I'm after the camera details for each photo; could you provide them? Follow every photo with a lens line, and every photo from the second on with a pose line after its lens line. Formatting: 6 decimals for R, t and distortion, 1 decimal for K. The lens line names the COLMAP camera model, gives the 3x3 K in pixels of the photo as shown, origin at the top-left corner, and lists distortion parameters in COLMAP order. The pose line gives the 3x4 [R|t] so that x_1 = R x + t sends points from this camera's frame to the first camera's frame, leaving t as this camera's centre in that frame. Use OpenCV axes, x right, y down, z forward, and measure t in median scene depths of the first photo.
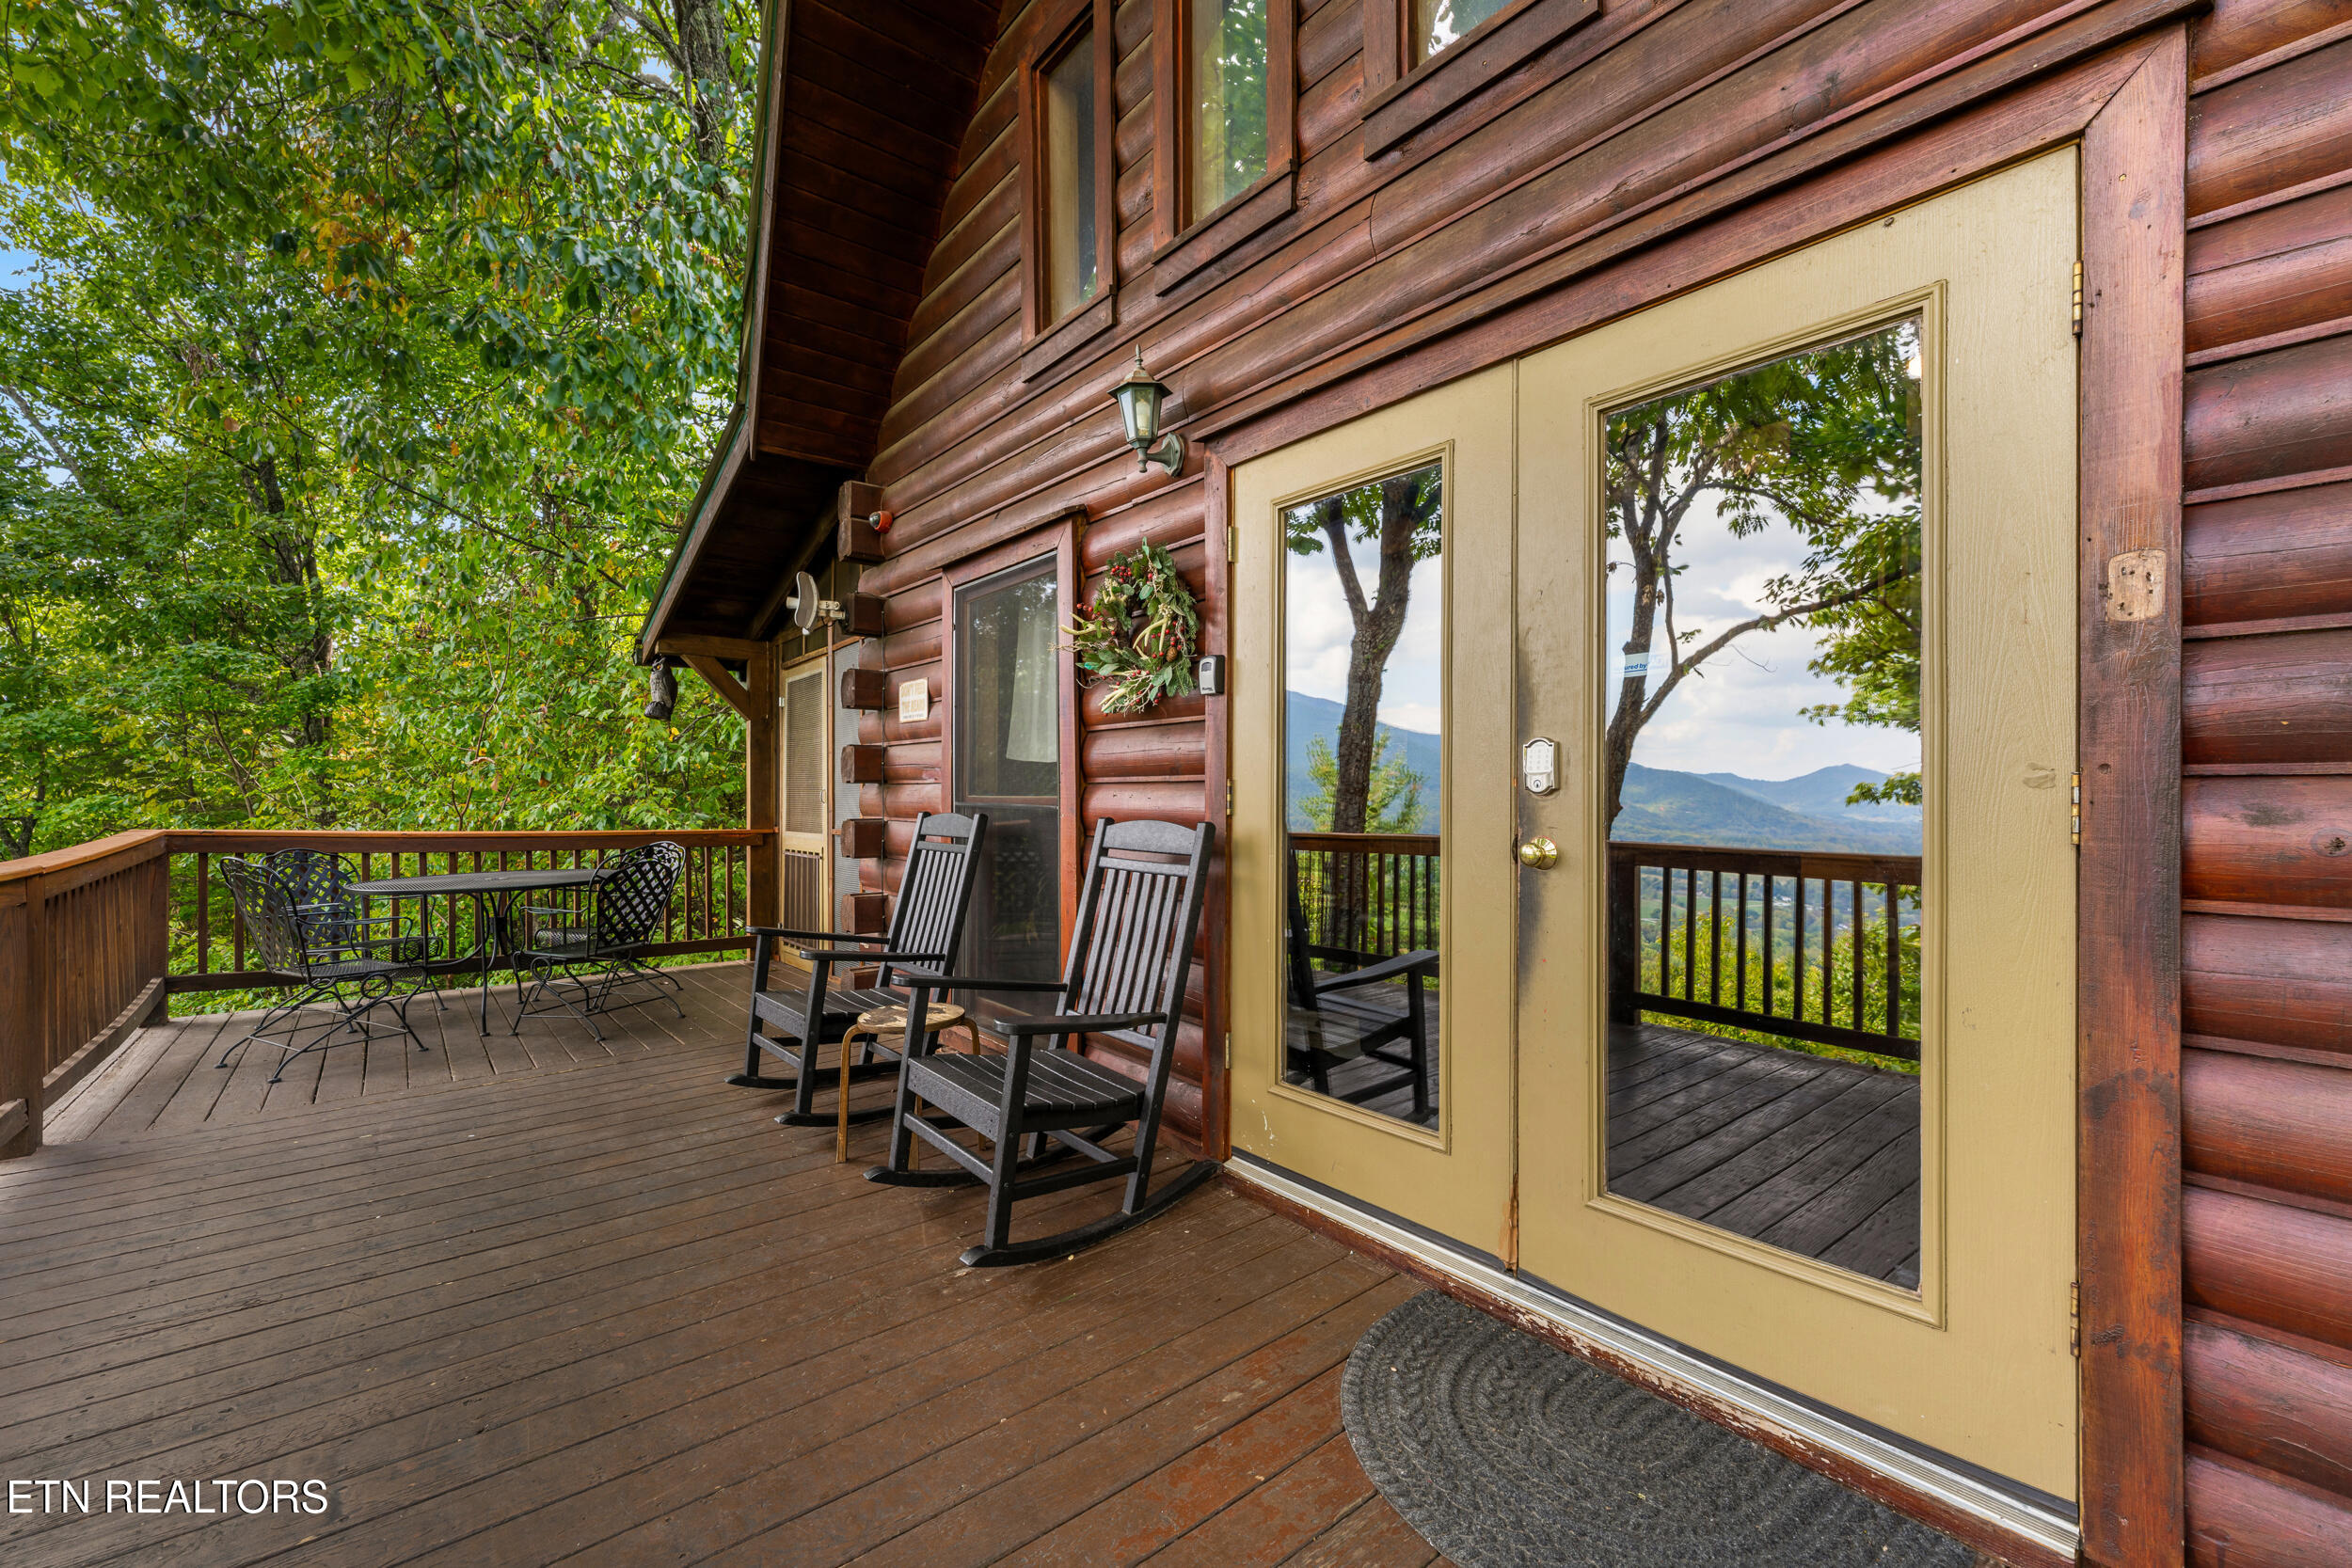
lens RADIAL K [[937.8, 0, 1181.9], [0, 937.8, 810.4], [0, 0, 1]] dist [0.001175, 0.000109]
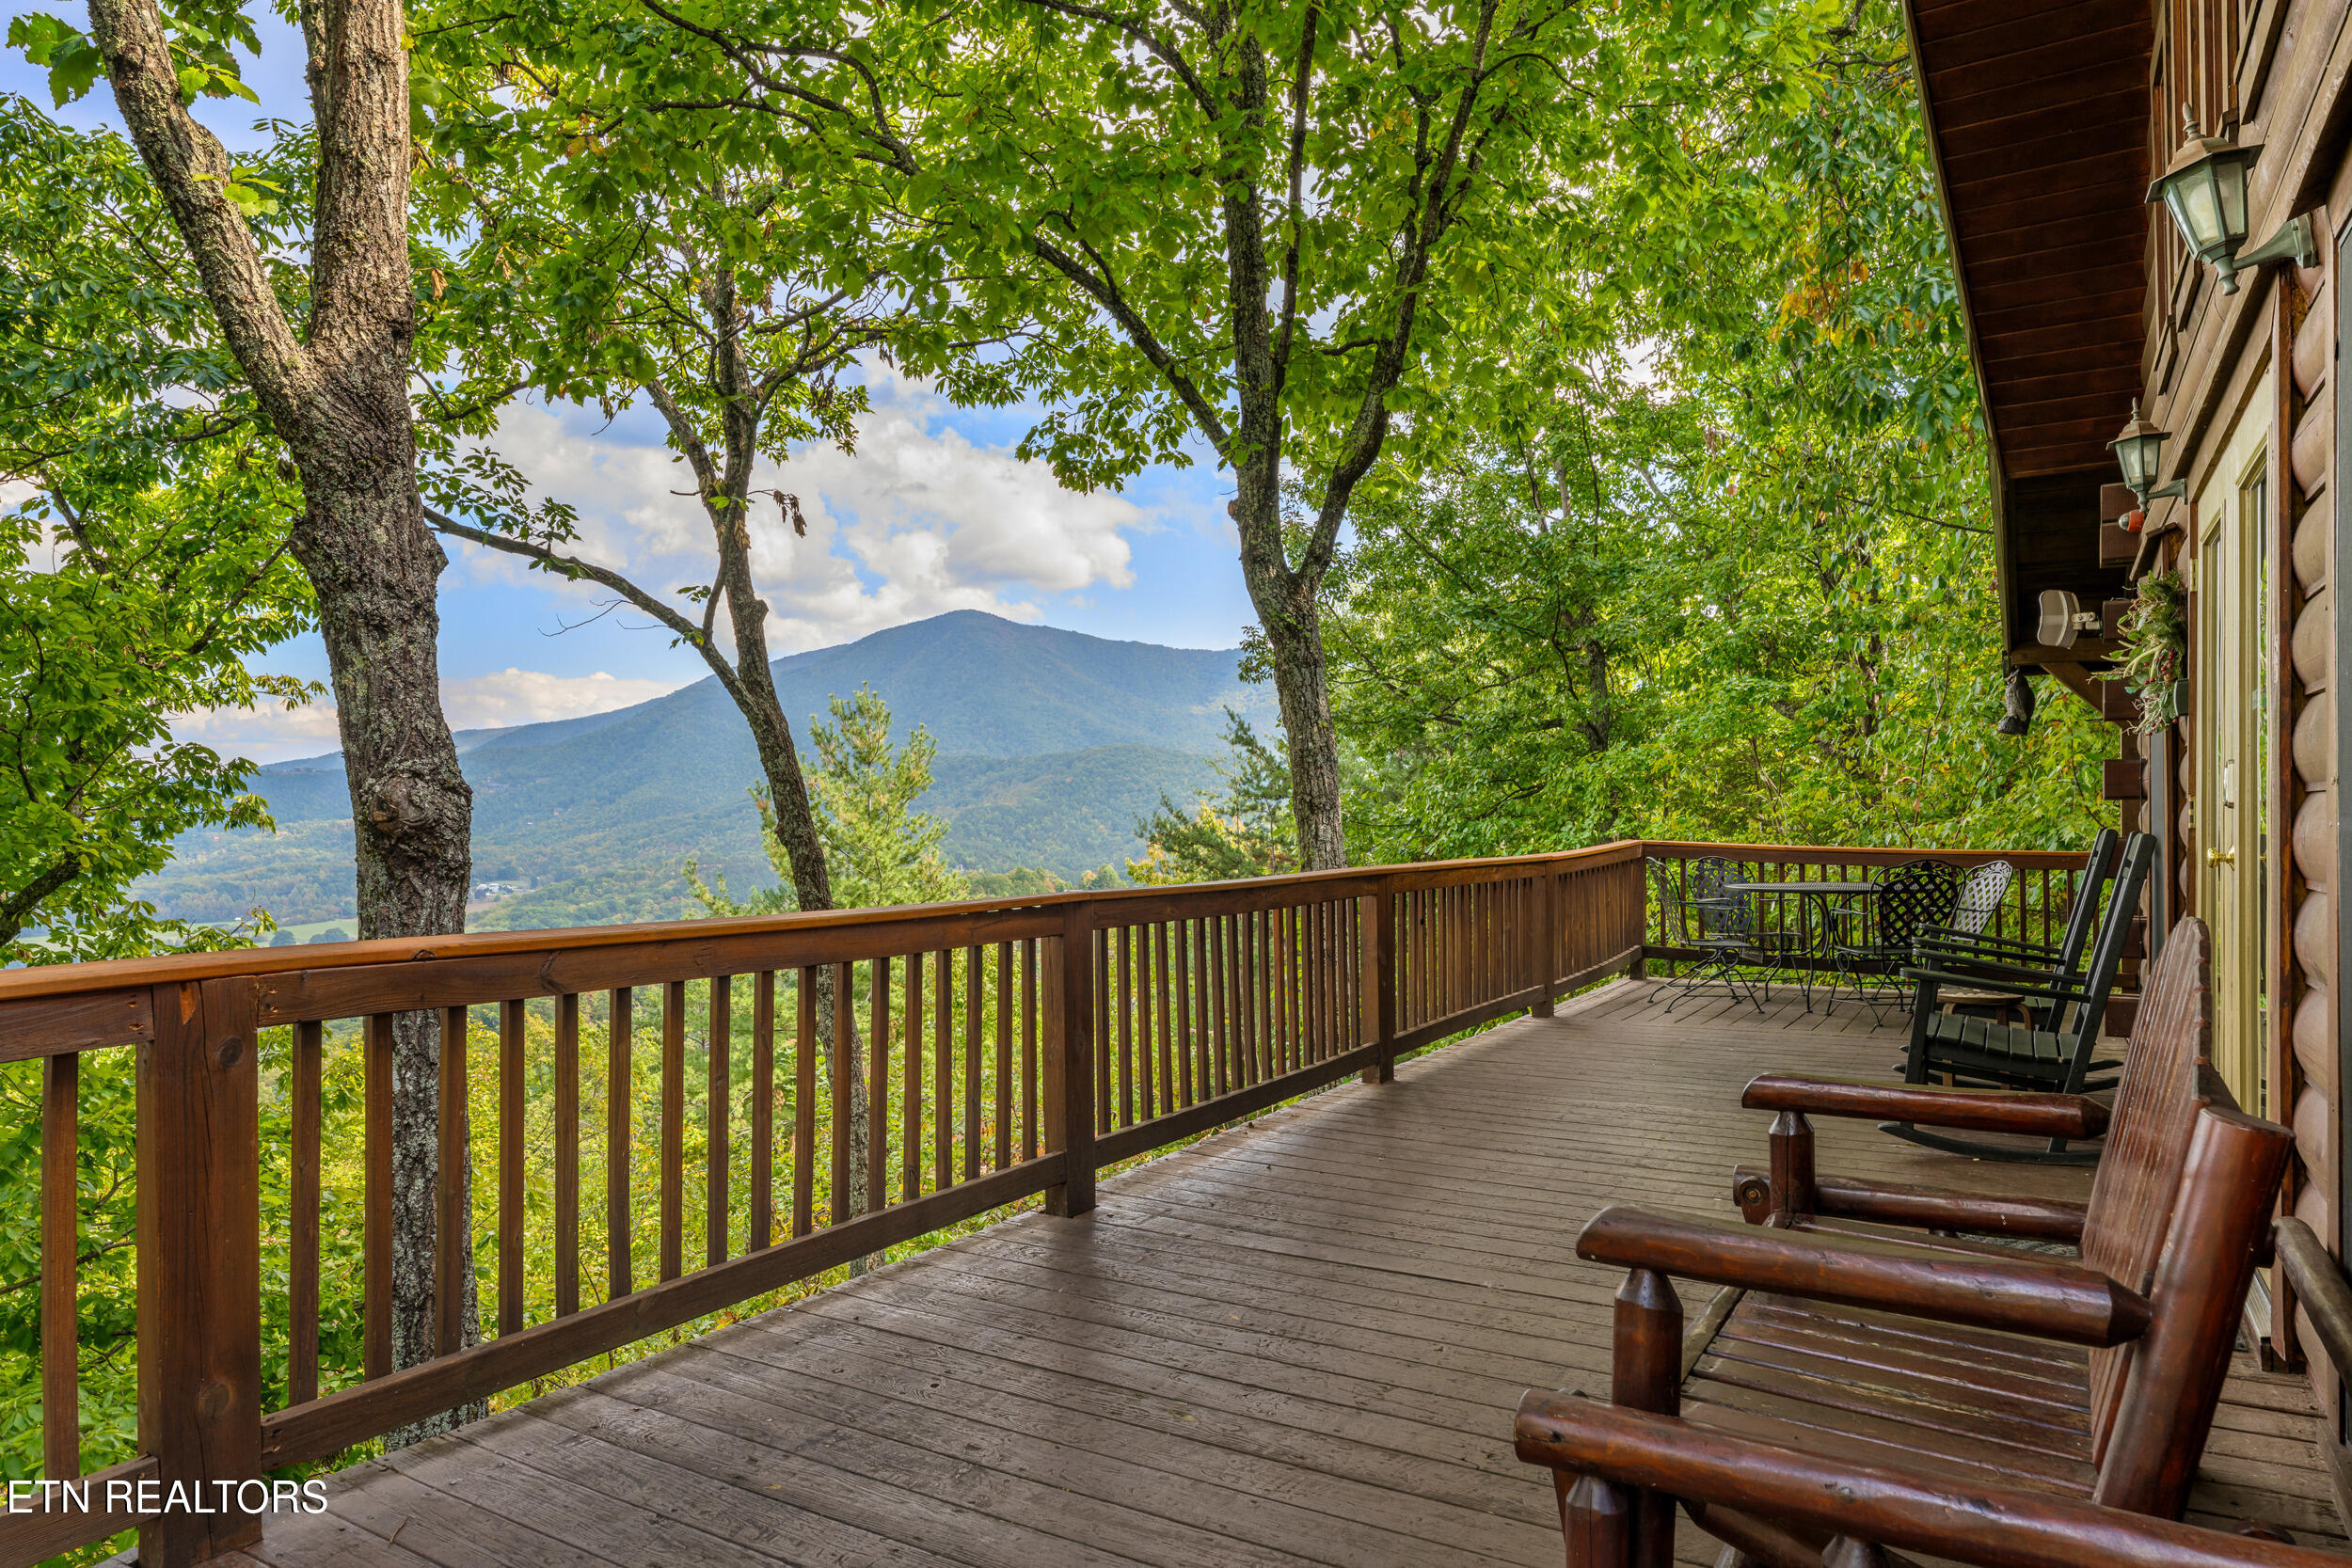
lens RADIAL K [[1391.1, 0, 1179.9], [0, 1391.1, 815.8], [0, 0, 1]] dist [-0.000316, -0.000085]
pose [[0.309609, -0.003178, -0.950859, 0.701988], [0.001115, 0.999995, -0.002979, -0.013574], [0.950863, -0.000138, 0.309611, -0.319099]]
